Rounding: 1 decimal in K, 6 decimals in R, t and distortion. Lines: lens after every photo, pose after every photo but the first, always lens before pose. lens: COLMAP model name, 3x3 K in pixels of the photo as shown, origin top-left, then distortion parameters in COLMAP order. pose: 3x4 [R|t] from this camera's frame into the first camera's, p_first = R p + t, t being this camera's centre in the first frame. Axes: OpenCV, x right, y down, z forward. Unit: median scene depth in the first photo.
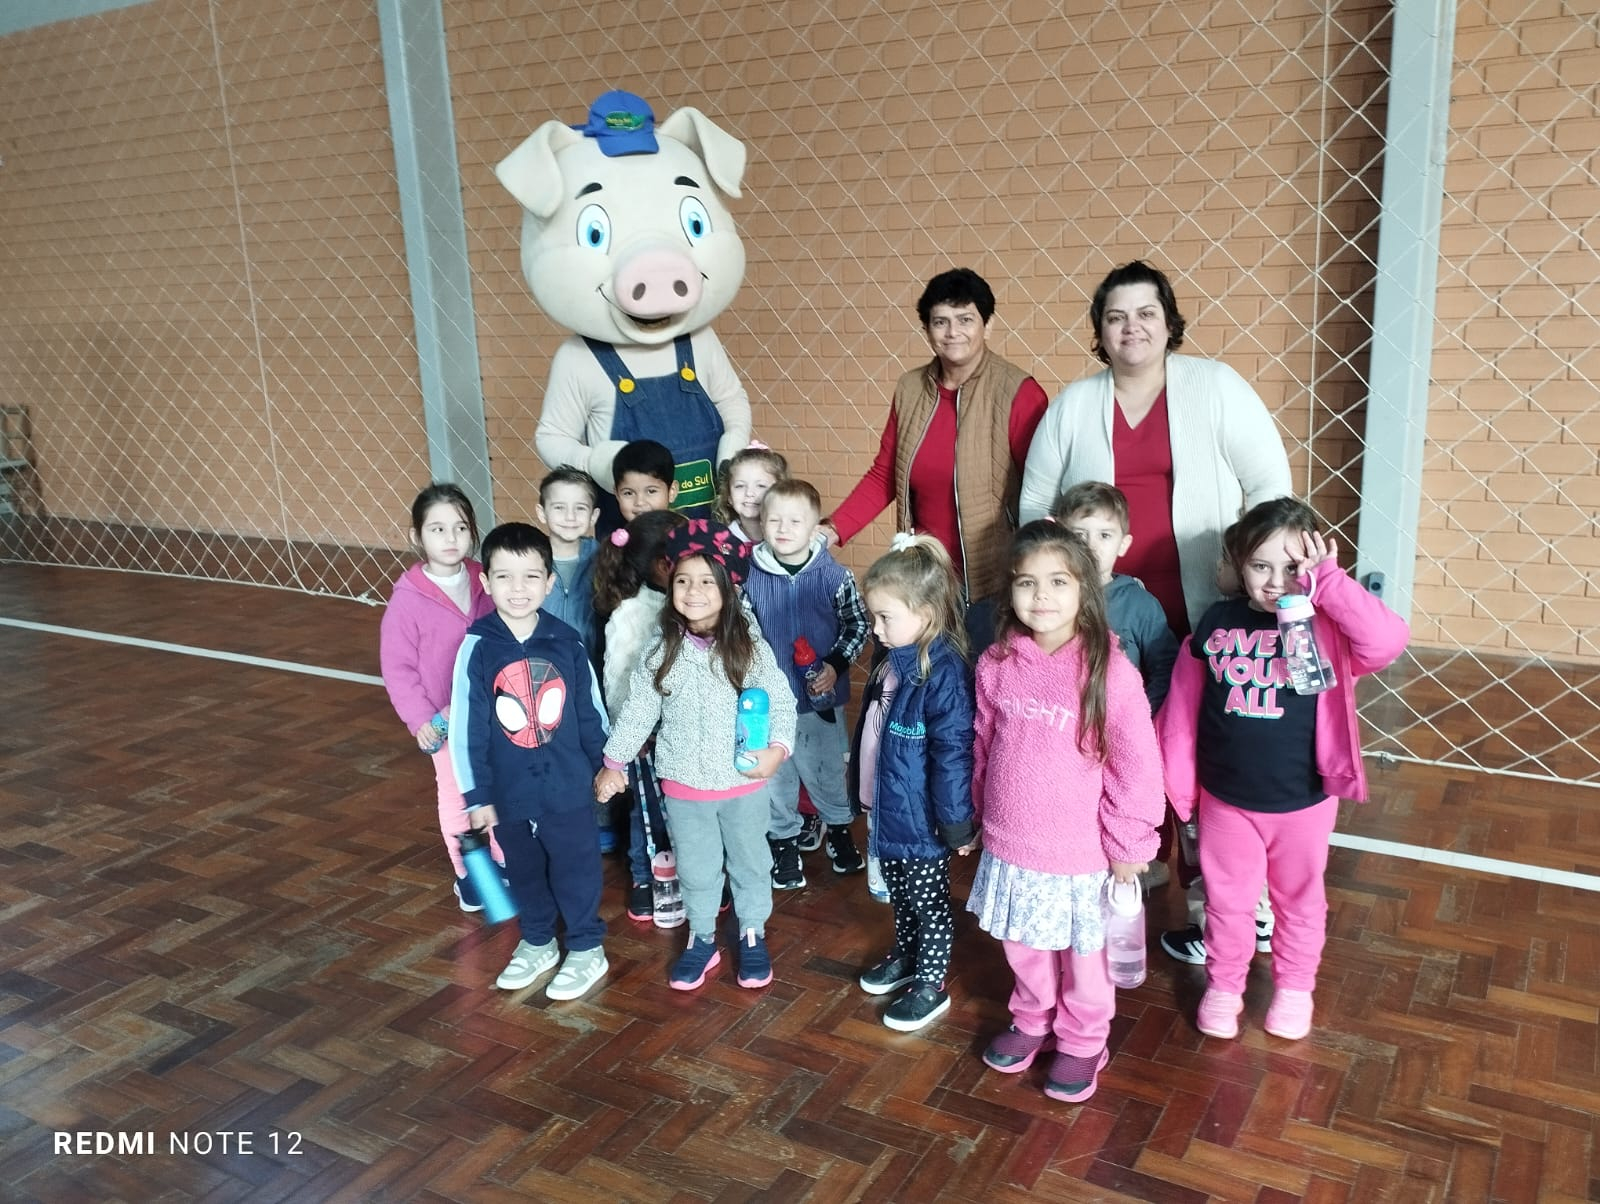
lens RADIAL K [[1315.4, 0, 864.8], [0, 1315.4, 618.6], [0, 0, 1]] dist [0.076228, -0.098587]
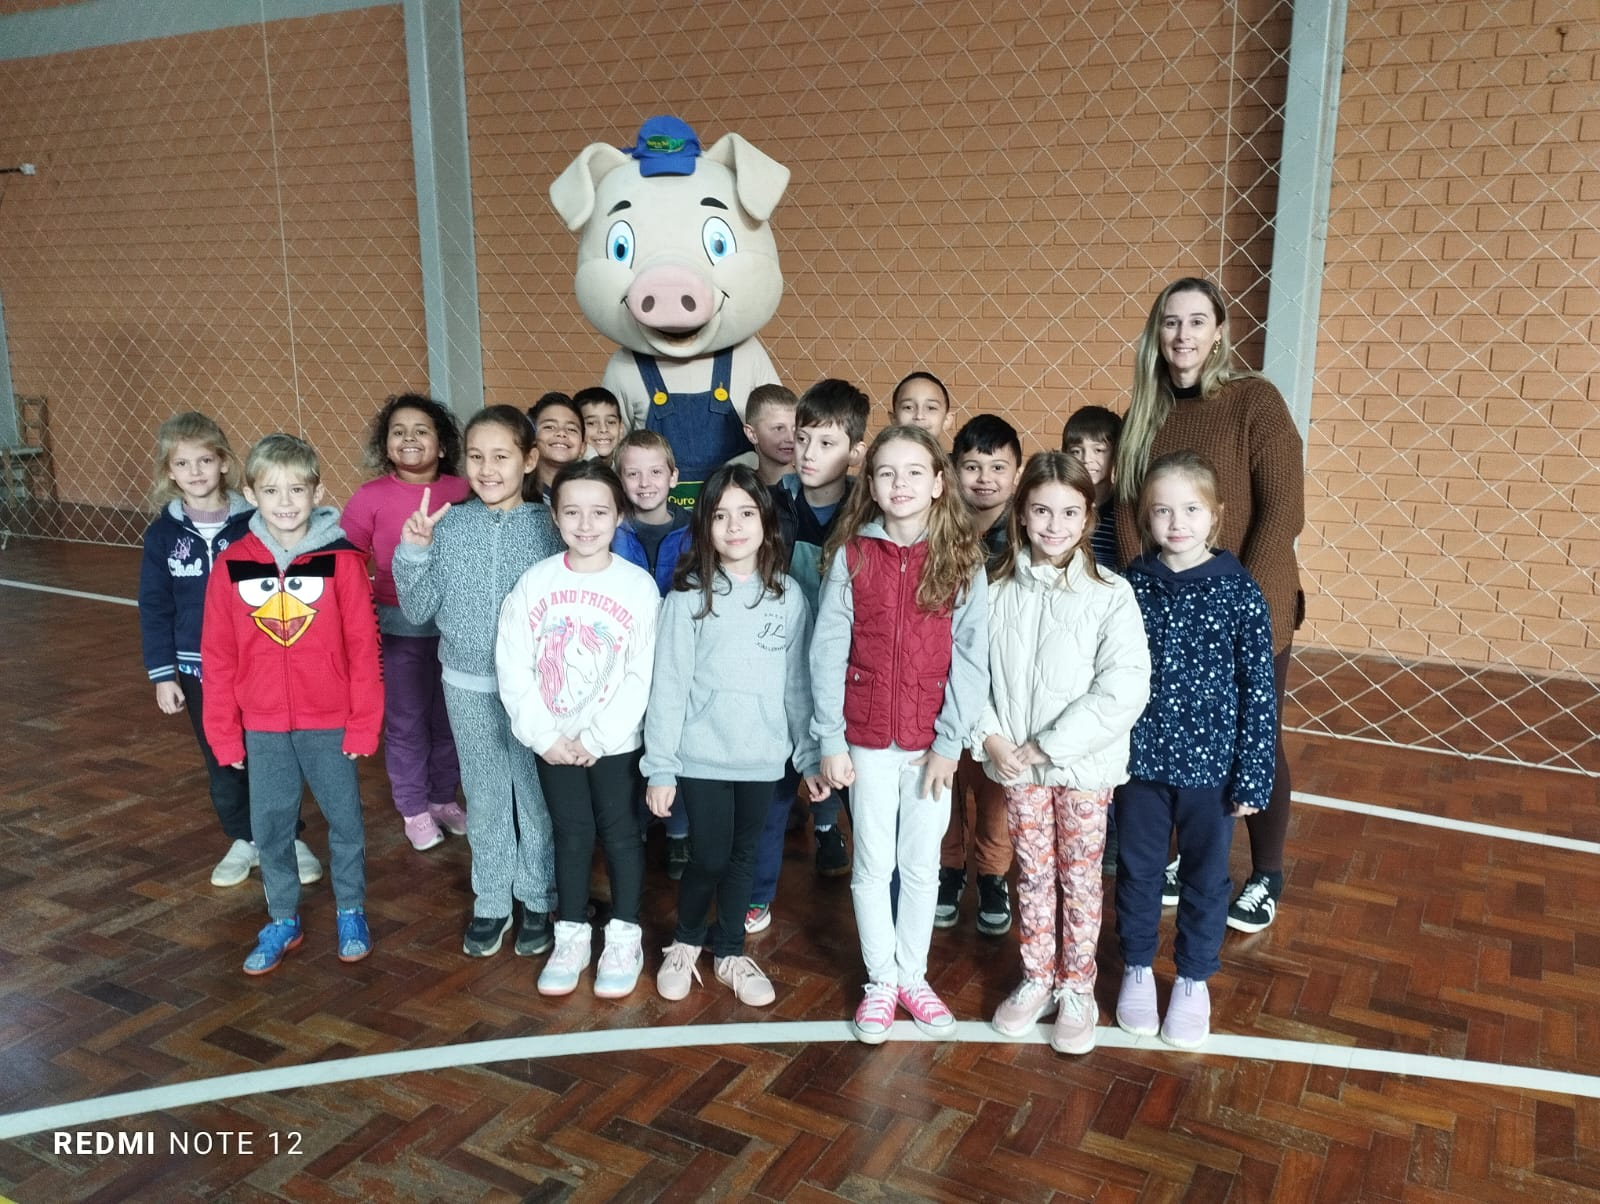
lens RADIAL K [[1315.4, 0, 843.2], [0, 1315.4, 617.5], [0, 0, 1]] dist [0.076228, -0.098587]
pose [[0.998813, 0.035932, 0.032878, -0.036727], [-0.035056, 0.999025, -0.026820, 0.068858], [-0.033809, 0.025636, 0.999099, -0.257272]]
